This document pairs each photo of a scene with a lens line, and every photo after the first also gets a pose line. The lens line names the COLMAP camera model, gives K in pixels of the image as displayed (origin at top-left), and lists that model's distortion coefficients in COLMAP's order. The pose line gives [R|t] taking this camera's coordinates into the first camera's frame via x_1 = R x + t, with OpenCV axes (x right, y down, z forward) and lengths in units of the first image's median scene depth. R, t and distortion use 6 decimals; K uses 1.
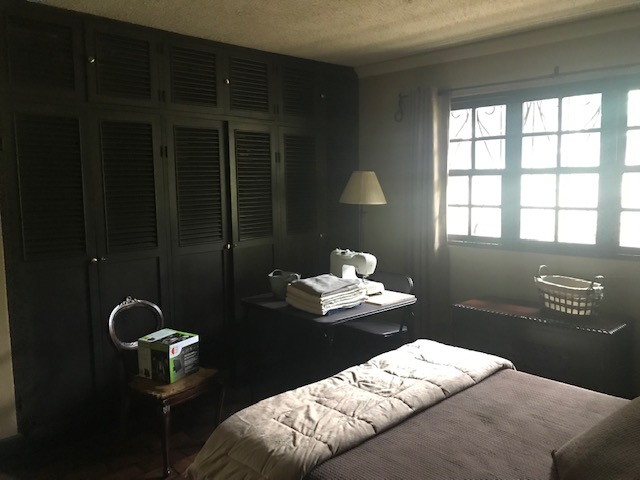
lens RADIAL K [[548.4, 0, 320.0], [0, 548.4, 240.0], [0, 0, 1]] dist [-0.002725, 0.000406]
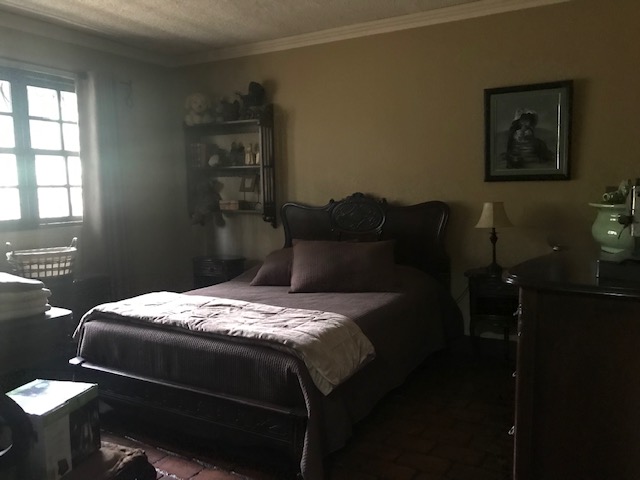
lens RADIAL K [[548.4, 0, 320.0], [0, 548.4, 240.0], [0, 0, 1]] dist [-0.002725, 0.000406]
pose [[-0.239953, -0.110235, 0.964506, -0.810005], [0.058139, 0.990117, 0.127626, -0.058995], [-0.969042, 0.086699, -0.231172, 0.723774]]
